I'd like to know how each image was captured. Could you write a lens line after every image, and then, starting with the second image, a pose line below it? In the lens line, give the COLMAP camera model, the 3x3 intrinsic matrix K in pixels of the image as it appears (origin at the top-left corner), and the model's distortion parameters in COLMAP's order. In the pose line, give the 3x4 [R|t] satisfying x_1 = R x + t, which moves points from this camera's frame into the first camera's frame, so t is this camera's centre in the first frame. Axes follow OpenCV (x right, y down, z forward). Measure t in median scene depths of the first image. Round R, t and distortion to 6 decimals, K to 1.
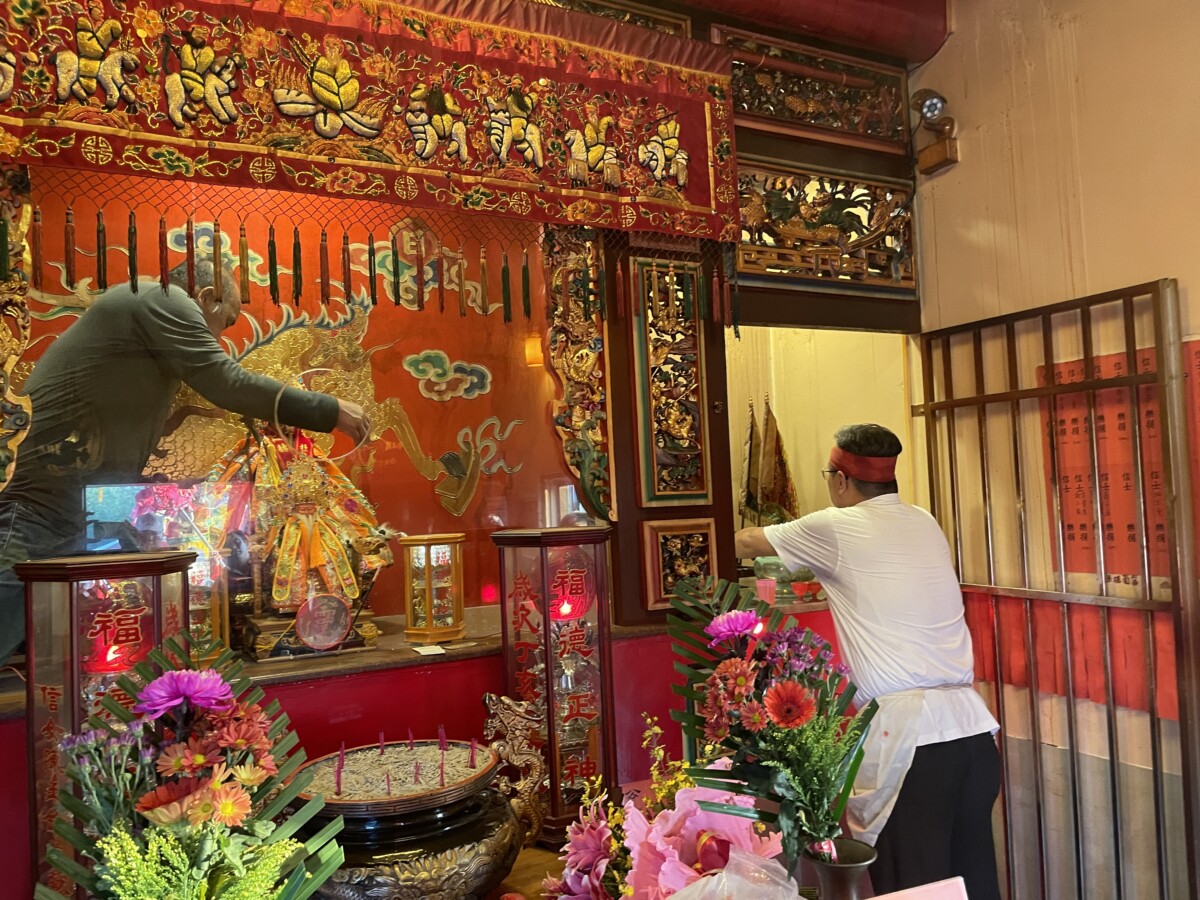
lens RADIAL K [[908.6, 0, 587.2], [0, 908.6, 455.6], [0, 0, 1]] dist [0.080234, -0.114143]
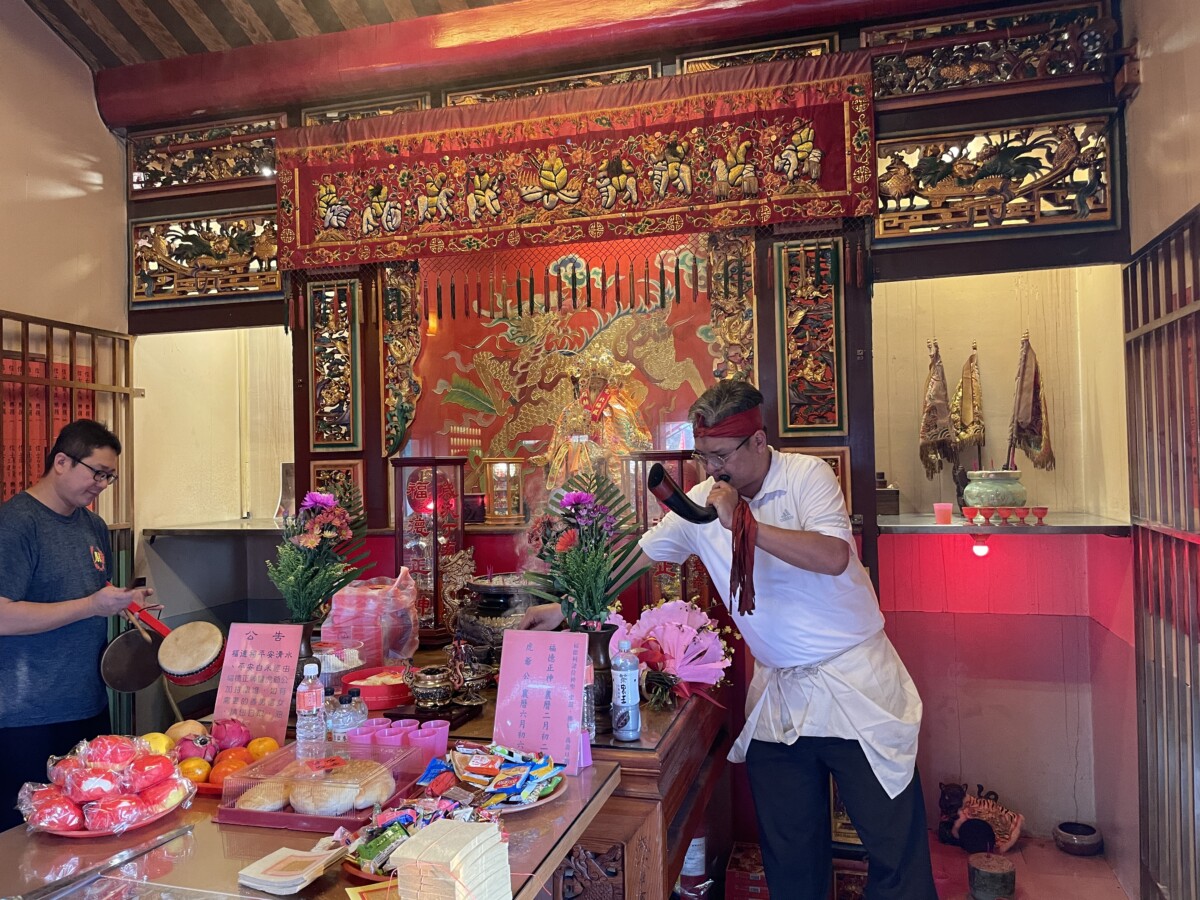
lens RADIAL K [[908.6, 0, 606.6], [0, 908.6, 443.6], [0, 0, 1]] dist [0.080234, -0.114143]
pose [[0.734403, 0.011237, -0.678620, 0.825461], [0.024552, 0.998769, 0.043108, 0.004320], [0.678269, -0.048321, 0.733223, -0.136464]]
